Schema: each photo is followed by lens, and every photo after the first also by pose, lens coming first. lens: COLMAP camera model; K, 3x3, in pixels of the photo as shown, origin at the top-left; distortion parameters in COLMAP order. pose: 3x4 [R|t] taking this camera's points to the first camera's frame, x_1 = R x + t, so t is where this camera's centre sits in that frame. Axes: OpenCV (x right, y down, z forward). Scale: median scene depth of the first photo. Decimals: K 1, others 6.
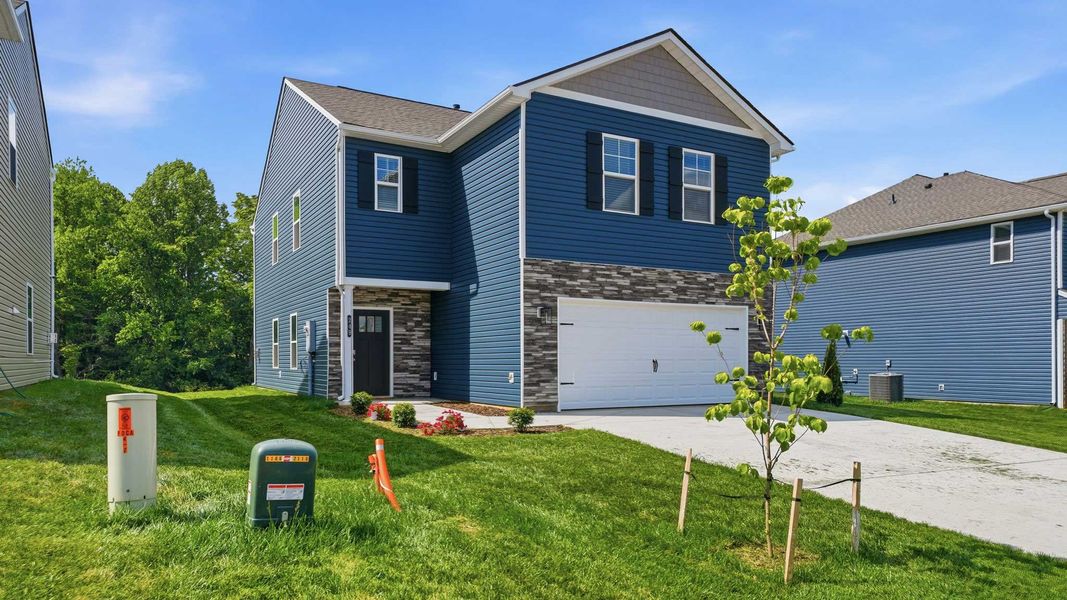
lens RADIAL K [[737.5, 0, 529.6], [0, 737.5, 304.5], [0, 0, 1]] dist [0.039605, -0.000988]
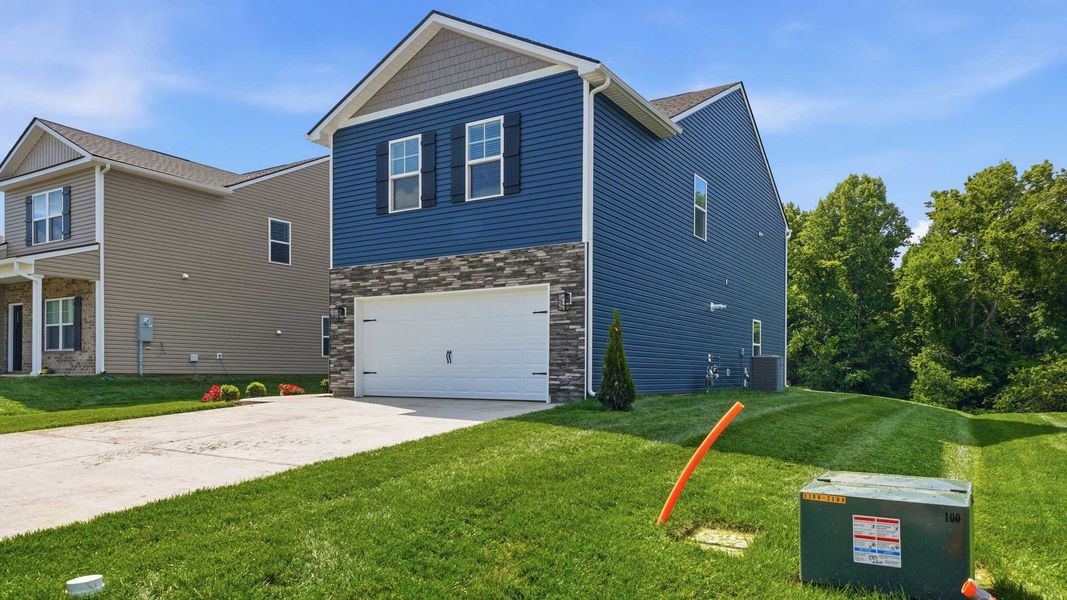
lens RADIAL K [[737.5, 0, 517.4], [0, 737.5, 320.5], [0, 0, 1]] dist [0.039605, -0.000988]
pose [[0.450767, -0.063469, -0.890383, 1.098526], [0.060921, 0.997331, -0.040251, 0.081437], [0.890560, -0.036099, 0.453430, 0.650664]]
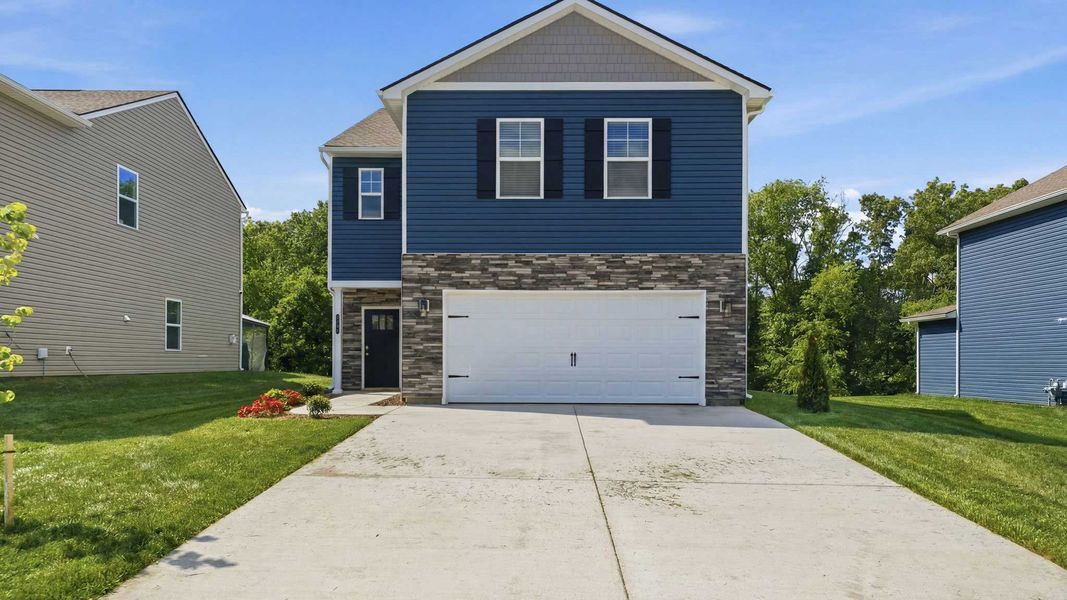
lens RADIAL K [[737.5, 0, 536.8], [0, 737.5, 303.4], [0, 0, 1]] dist [0.039605, -0.000988]
pose [[0.859432, -0.037531, -0.509871, 0.612885], [0.034910, 0.999282, -0.014712, 0.025631], [0.510057, -0.005156, 0.860125, 0.186922]]
